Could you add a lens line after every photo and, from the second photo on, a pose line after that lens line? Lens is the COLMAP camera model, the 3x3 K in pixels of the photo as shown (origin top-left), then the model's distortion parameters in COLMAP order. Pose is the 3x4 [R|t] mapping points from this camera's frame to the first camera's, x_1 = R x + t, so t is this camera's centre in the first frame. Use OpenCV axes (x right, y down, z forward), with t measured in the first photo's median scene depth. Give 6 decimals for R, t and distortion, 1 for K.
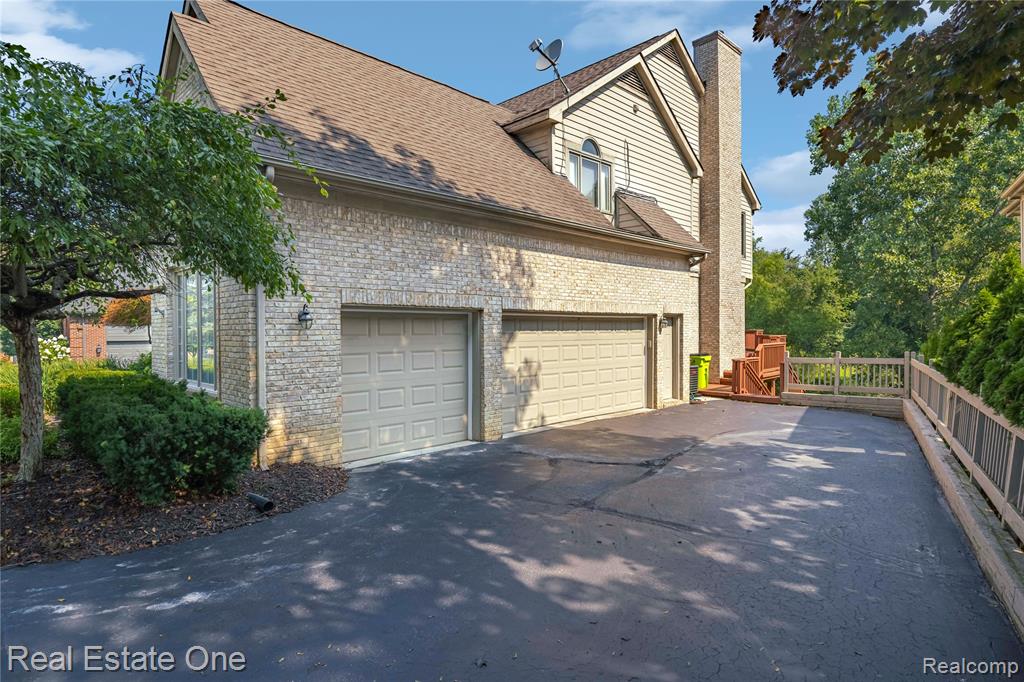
lens RADIAL K [[585.4, 0, 509.2], [0, 585.4, 338.0], [0, 0, 1]] dist [0.003326, 0.000435]
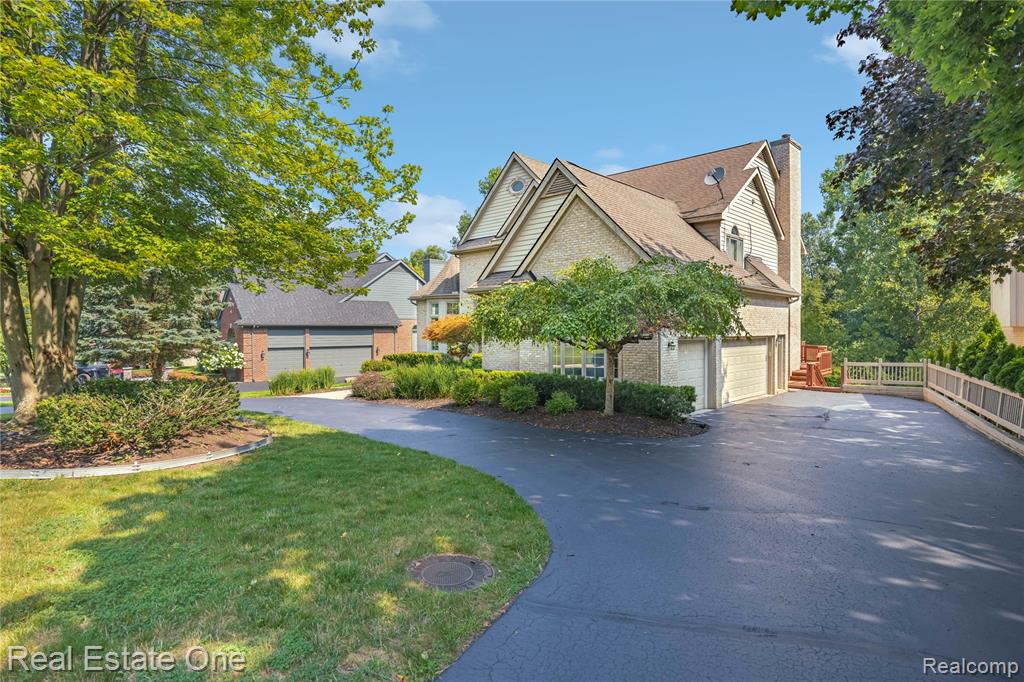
lens RADIAL K [[585.4, 0, 514.7], [0, 585.4, 342.2], [0, 0, 1]] dist [0.003326, 0.000435]
pose [[0.998581, 0.001498, 0.053238, -0.533435], [-0.001685, 0.999993, 0.003453, -0.026057], [-0.053233, -0.003537, 0.998576, -0.554240]]
